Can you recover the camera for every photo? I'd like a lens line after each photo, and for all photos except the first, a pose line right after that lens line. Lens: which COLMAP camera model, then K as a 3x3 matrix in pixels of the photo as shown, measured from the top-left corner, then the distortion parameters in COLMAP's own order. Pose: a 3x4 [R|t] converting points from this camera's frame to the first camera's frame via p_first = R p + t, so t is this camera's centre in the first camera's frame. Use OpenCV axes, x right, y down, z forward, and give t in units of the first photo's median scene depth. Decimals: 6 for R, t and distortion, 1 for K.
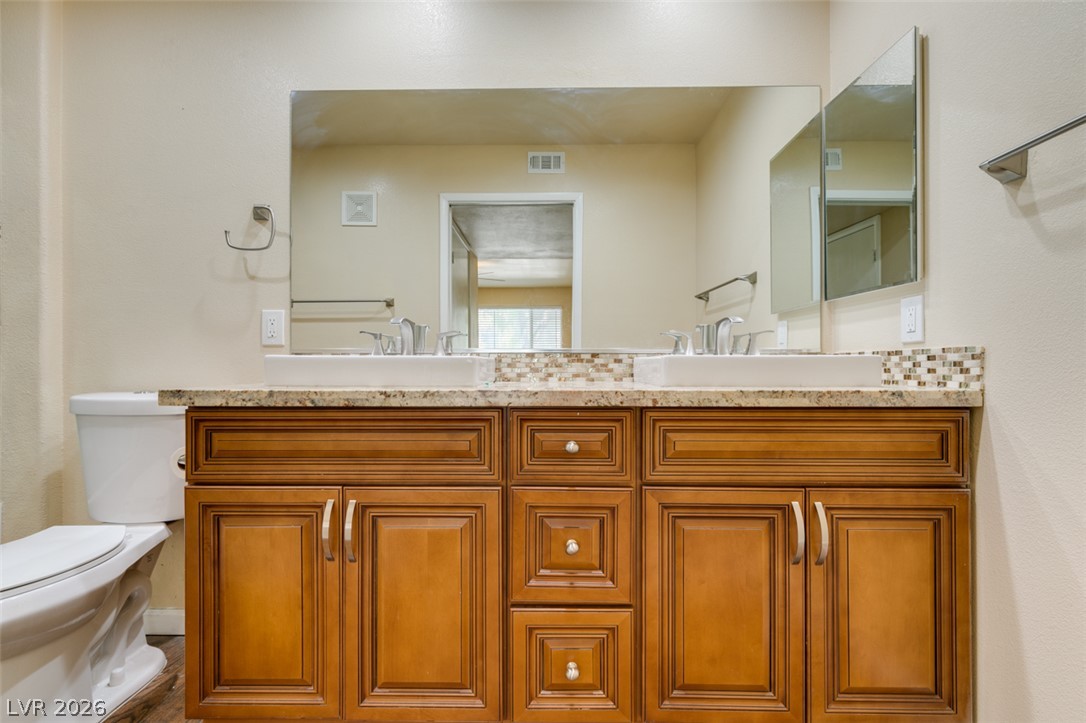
lens RADIAL K [[485.5, 0, 539.2], [0, 485.5, 361.1], [0, 0, 1]] dist [0.002808, -0.001419]
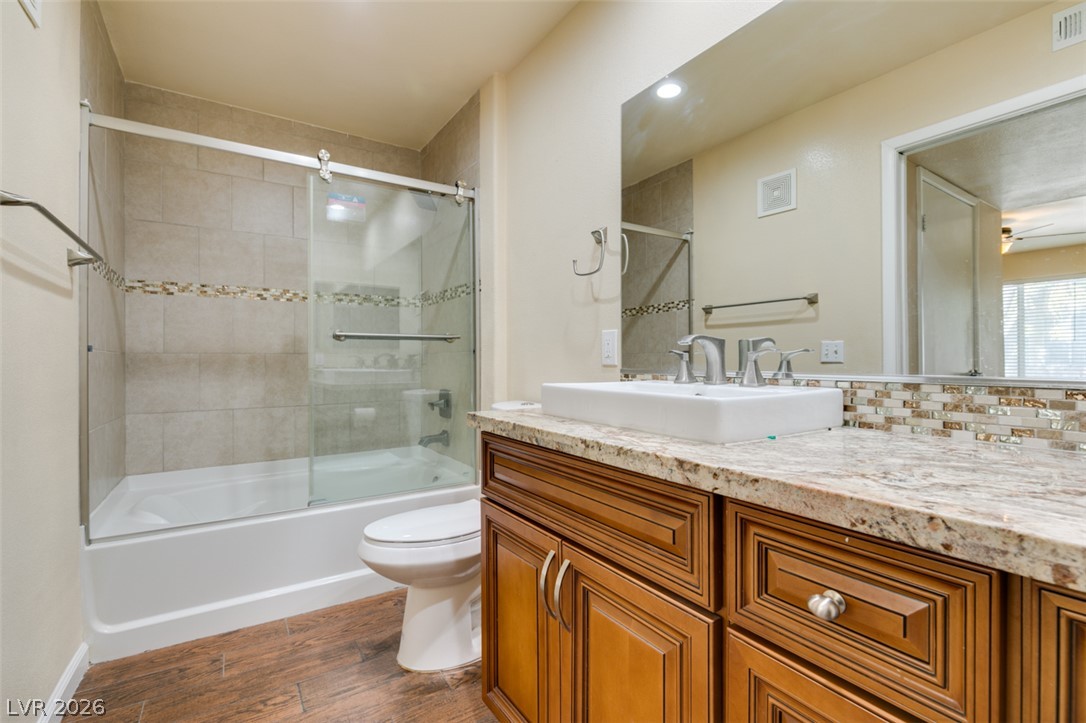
lens RADIAL K [[485.5, 0, 544.1], [0, 485.5, 356.8], [0, 0, 1]] dist [0.002808, -0.001419]
pose [[0.566248, -0.004877, -0.824220, 0.308868], [0.007925, 0.999968, -0.000473, -0.075403], [0.824197, -0.006264, 0.566269, 0.476691]]
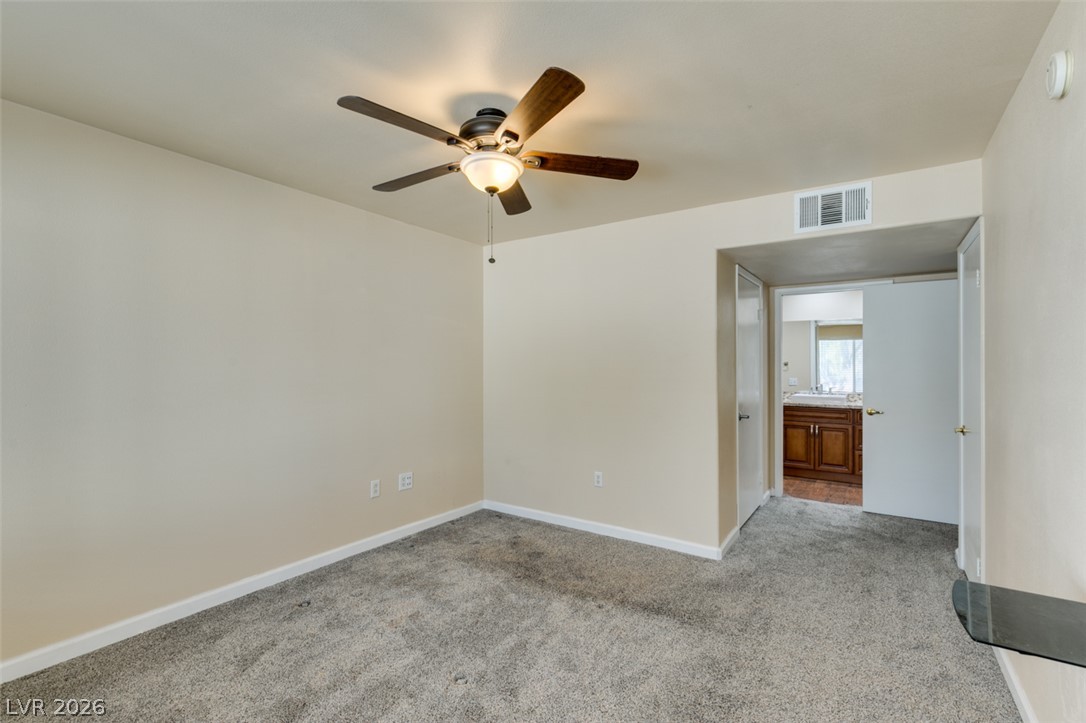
lens RADIAL K [[485.5, 0, 543.8], [0, 485.5, 365.7], [0, 0, 1]] dist [0.002808, -0.001419]
pose [[0.838525, 0.003189, -0.544854, -0.021998], [0.000536, 0.999978, 0.006679, -0.360093], [0.544863, -0.005893, 0.838504, -4.637607]]
